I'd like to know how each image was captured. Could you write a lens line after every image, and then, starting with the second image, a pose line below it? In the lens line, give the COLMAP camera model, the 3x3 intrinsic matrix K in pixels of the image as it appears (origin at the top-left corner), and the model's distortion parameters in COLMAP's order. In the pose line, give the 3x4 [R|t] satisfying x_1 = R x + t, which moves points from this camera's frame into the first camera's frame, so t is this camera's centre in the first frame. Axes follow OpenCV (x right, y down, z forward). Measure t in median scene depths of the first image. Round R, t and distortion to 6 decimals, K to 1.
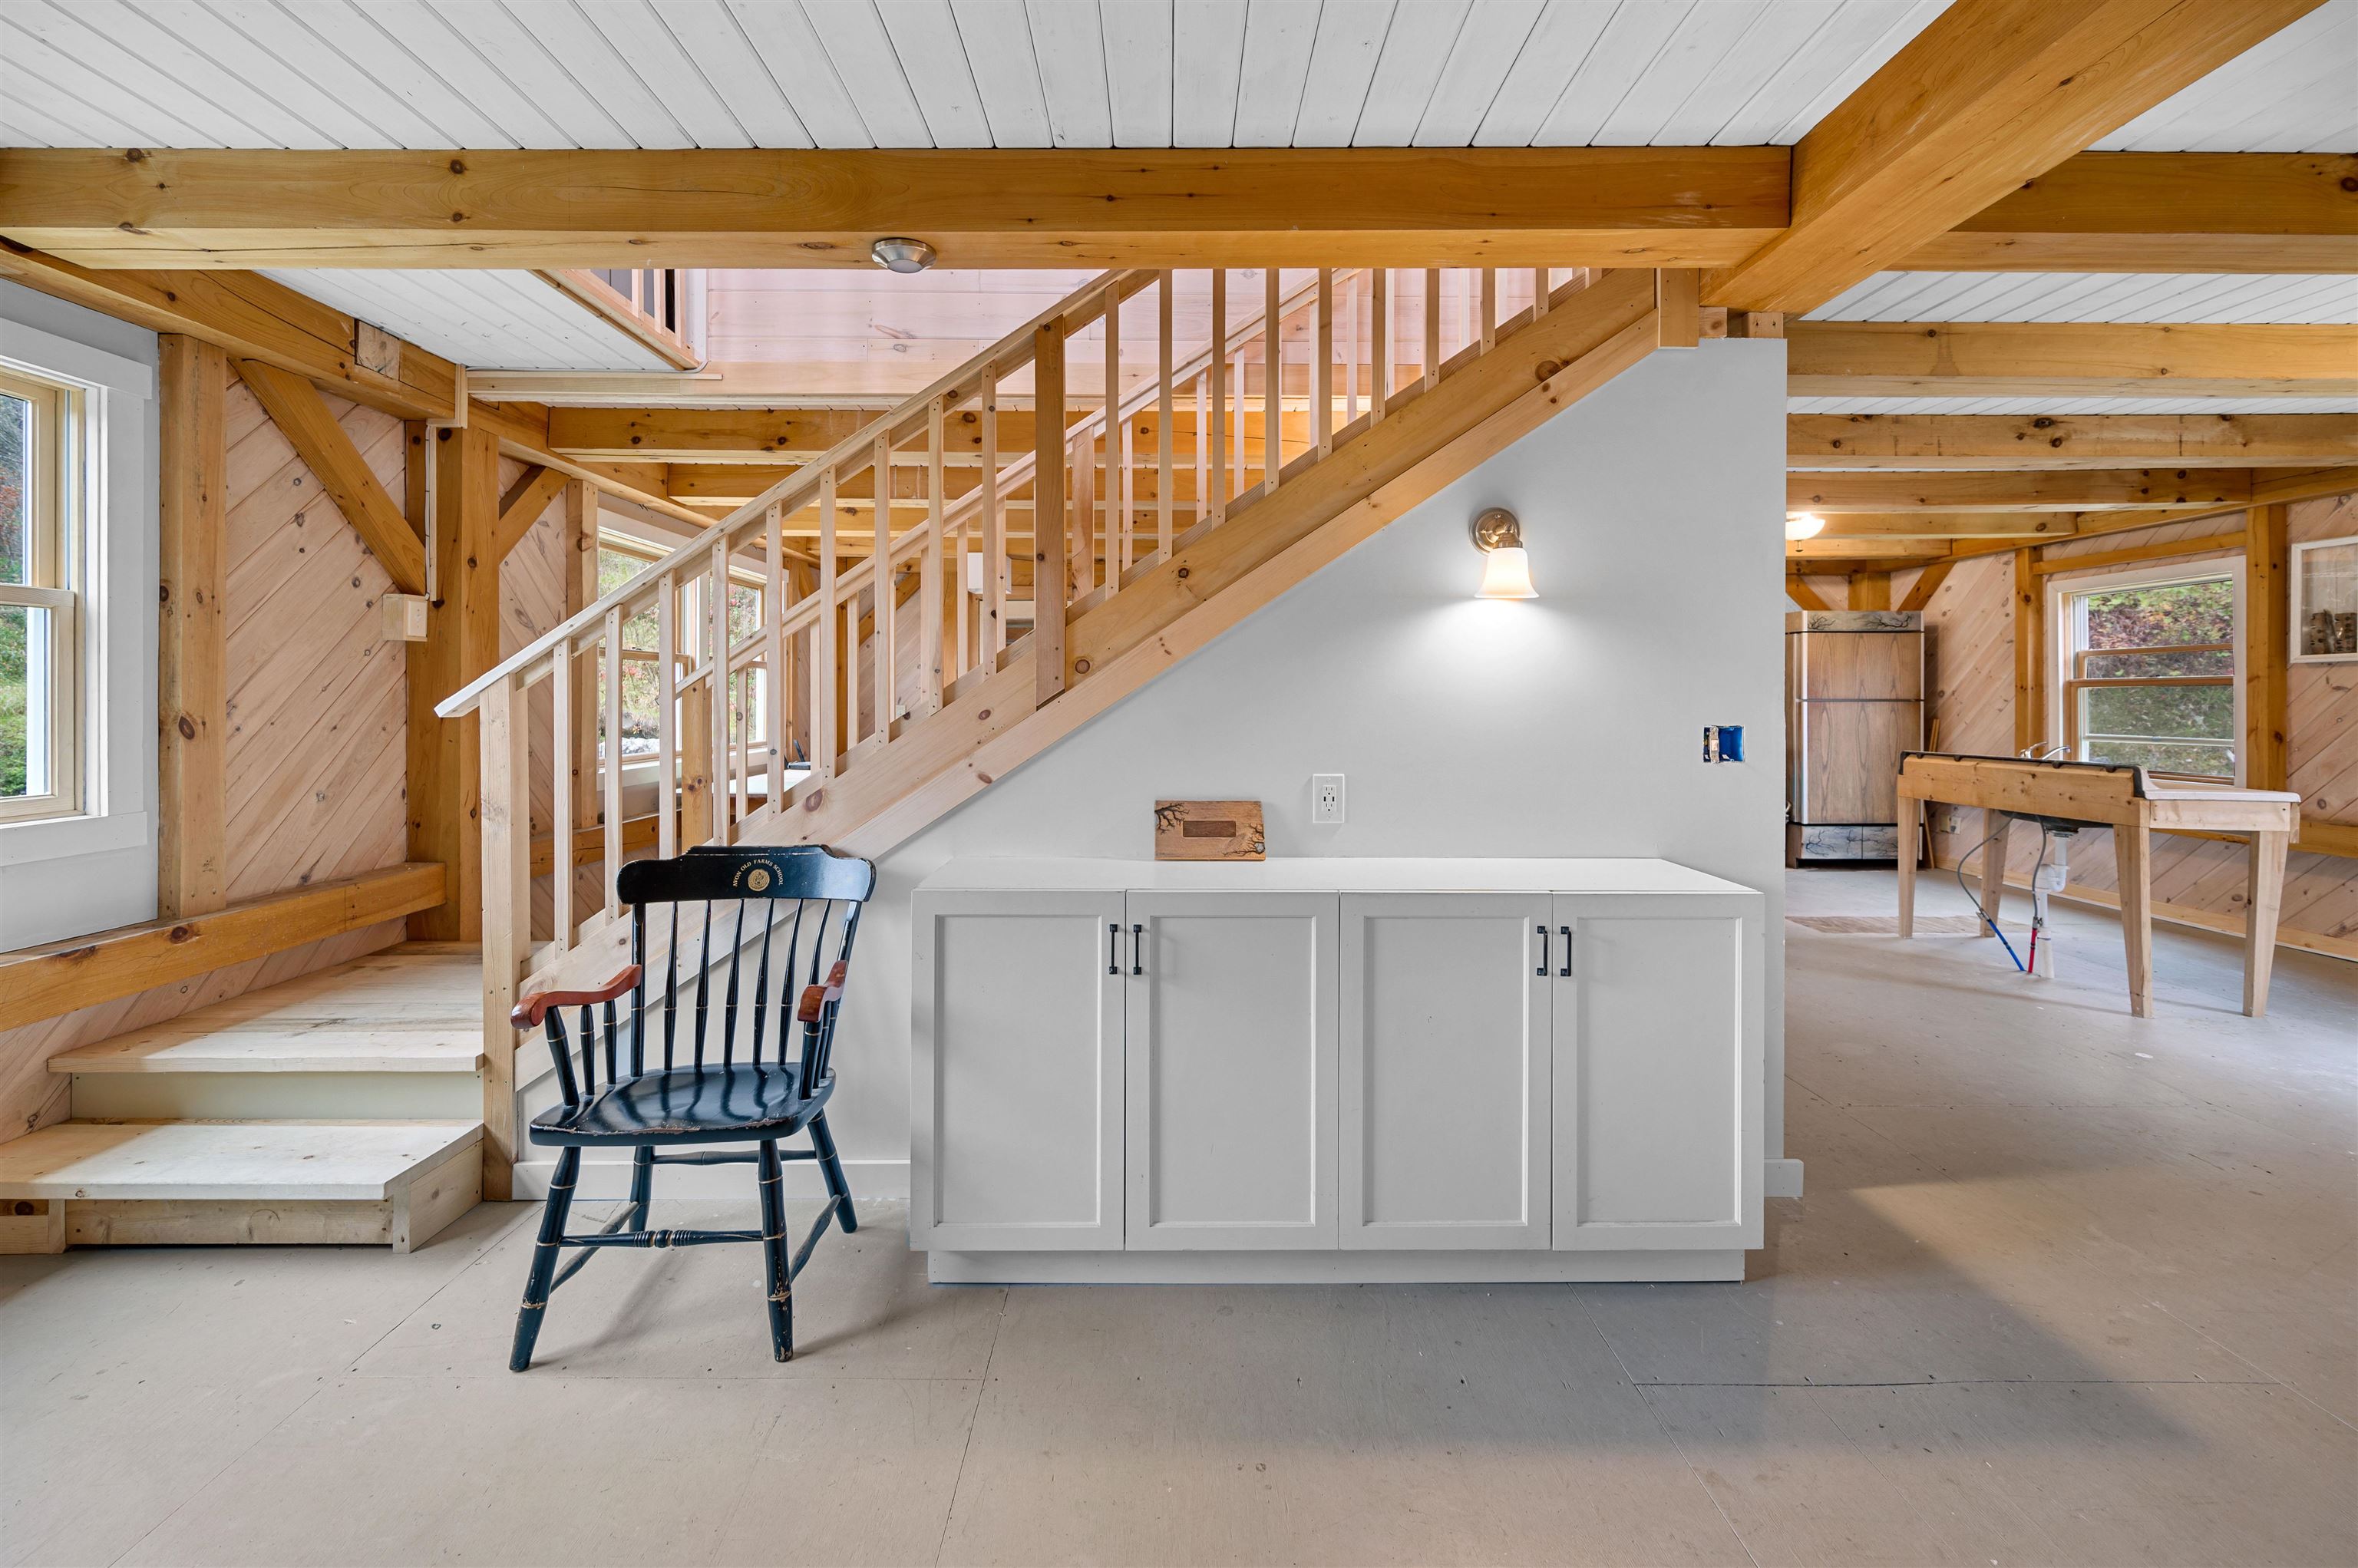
lens RADIAL K [[959.6, 0, 1168.0], [0, 959.6, 693.4], [0, 0, 1]] dist [-0.002357, 0.000278]
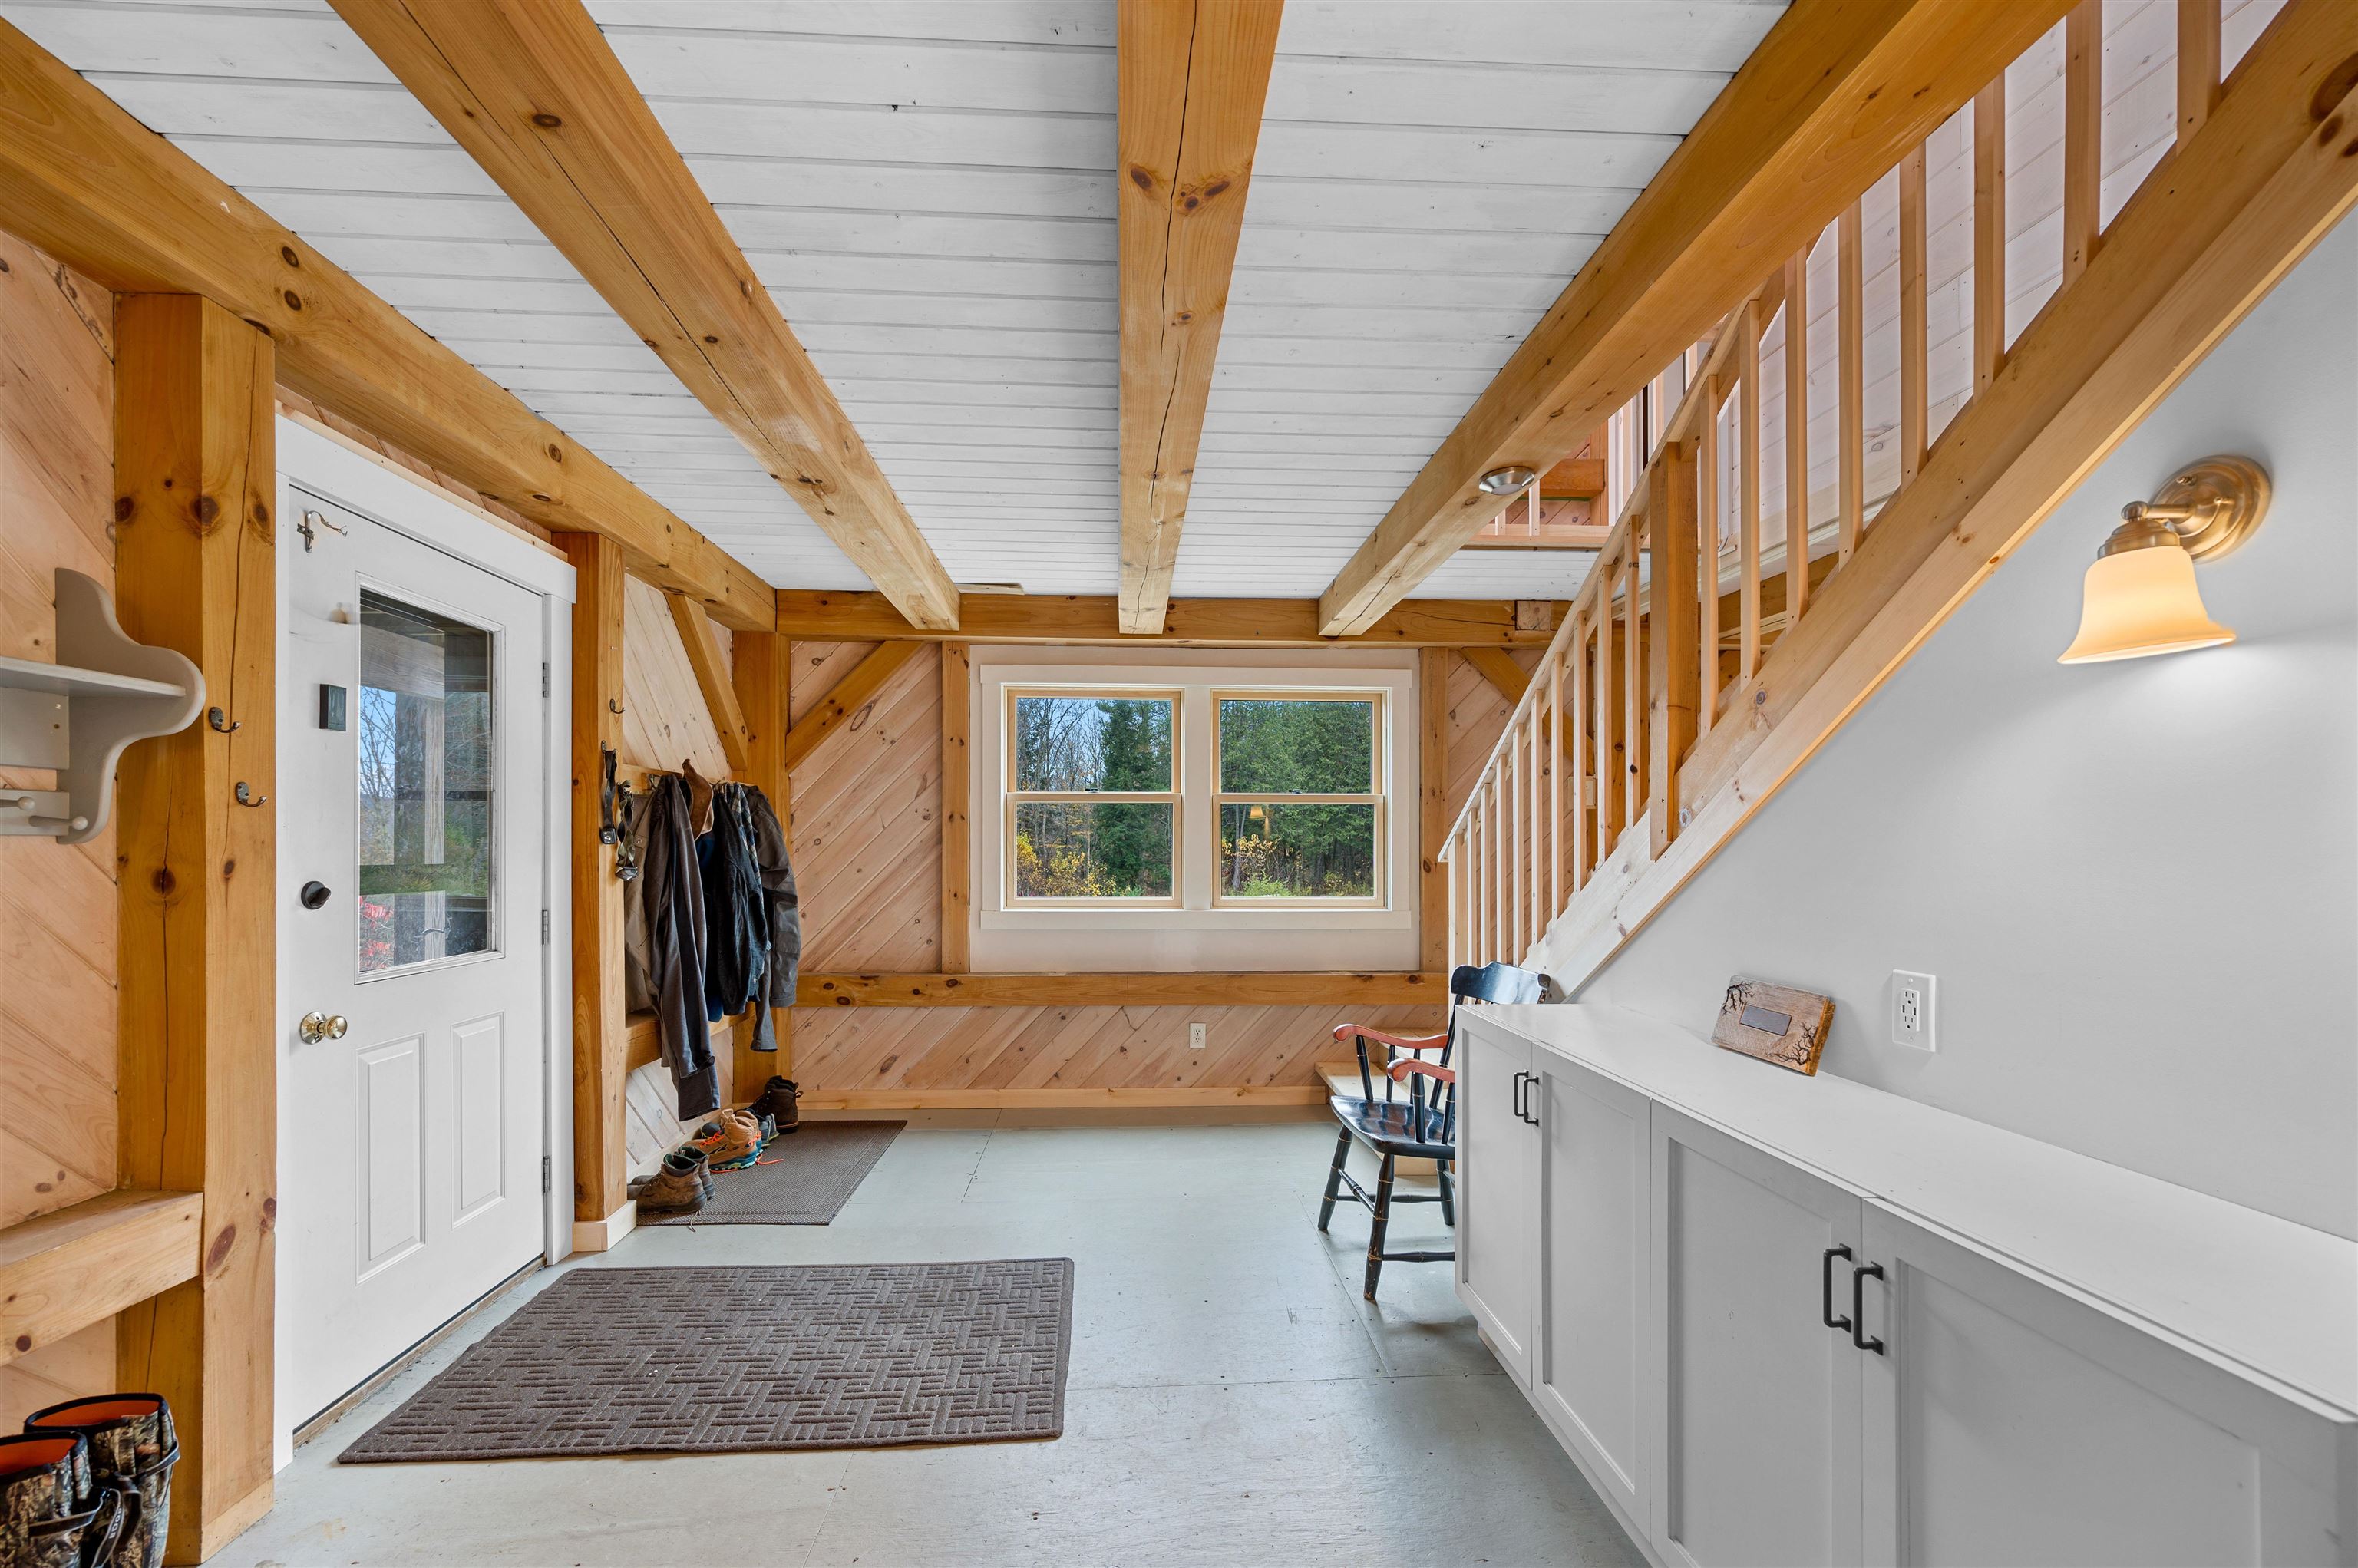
lens RADIAL K [[952.5, 0, 1166.0], [0, 952.5, 841.8], [0, 0, 1]] dist [0.000085, 0.000303]
pose [[0.047575, -0.004540, -0.998857, 0.392979], [-0.000810, 0.999989, -0.004584, -0.000615], [0.998867, 0.001027, 0.047571, 0.231581]]
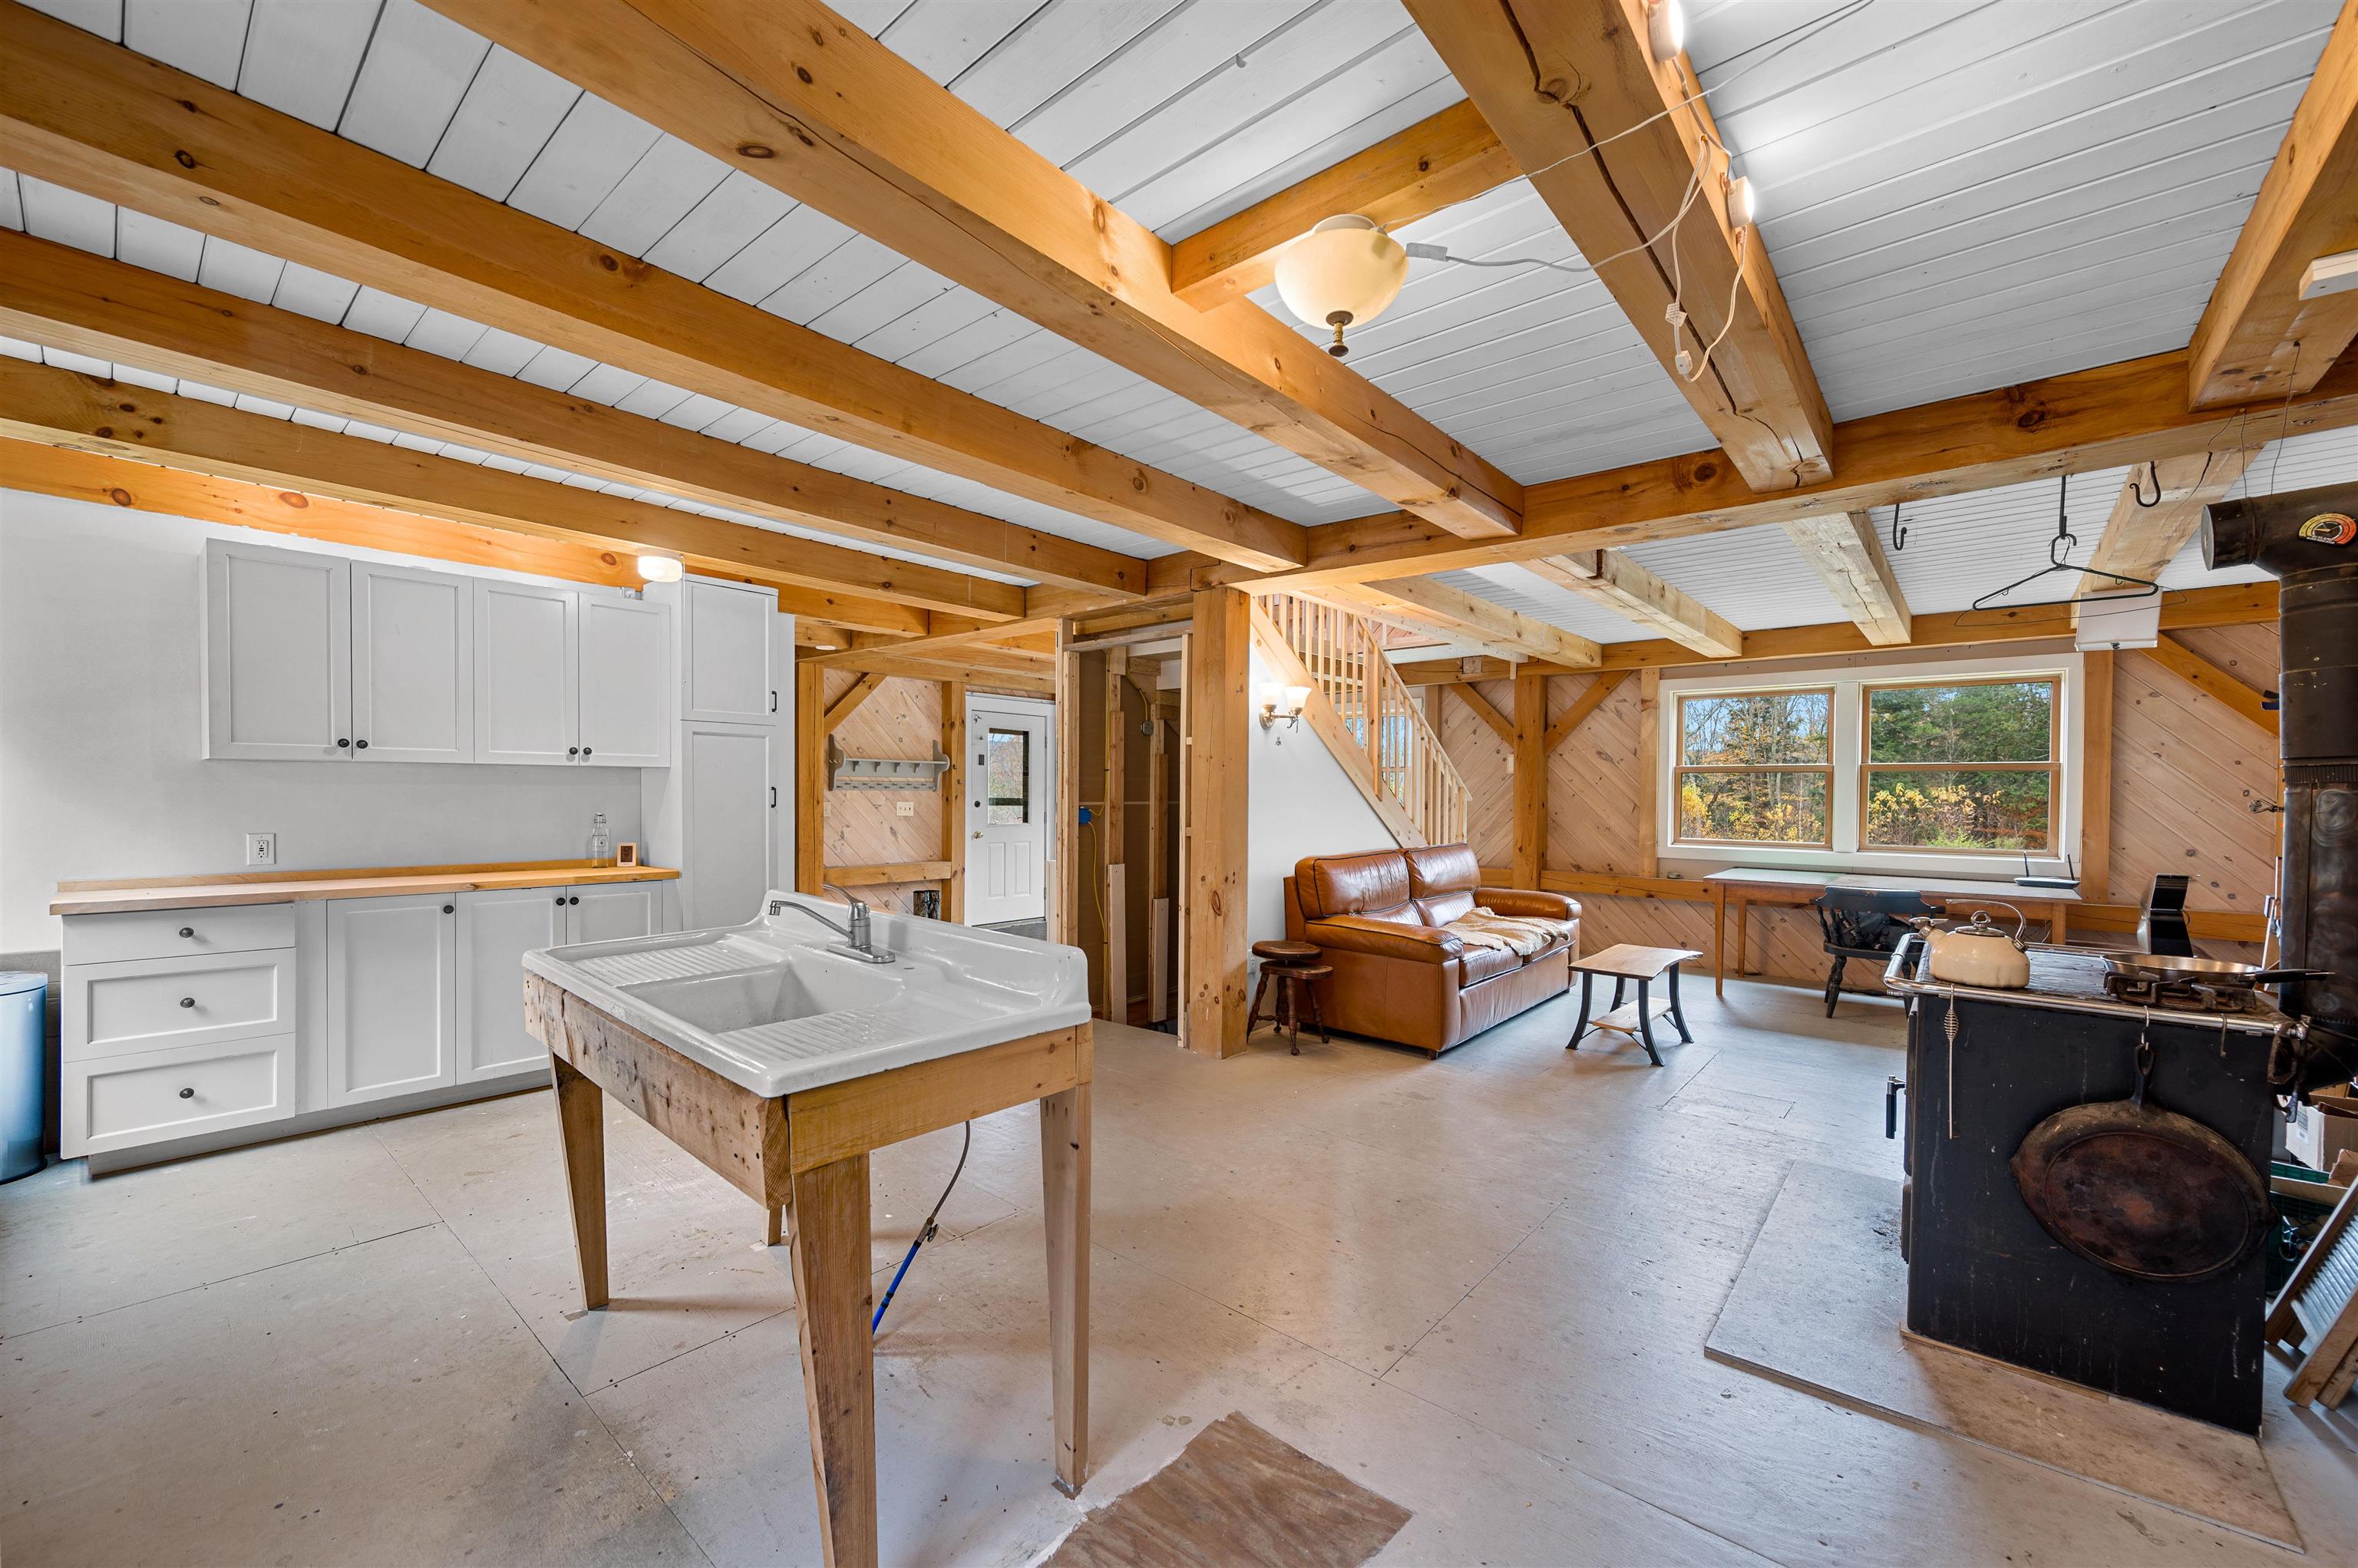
lens RADIAL K [[937.5, 0, 1171.6], [0, 937.5, 797.4], [0, 0, 1]] dist [-0.000861, -0.000009]
pose [[-0.655406, -0.002393, -0.755273, 1.038568], [-0.005739, 0.999982, 0.001811, 0.003150], [0.755255, 0.005521, -0.655408, 1.290988]]
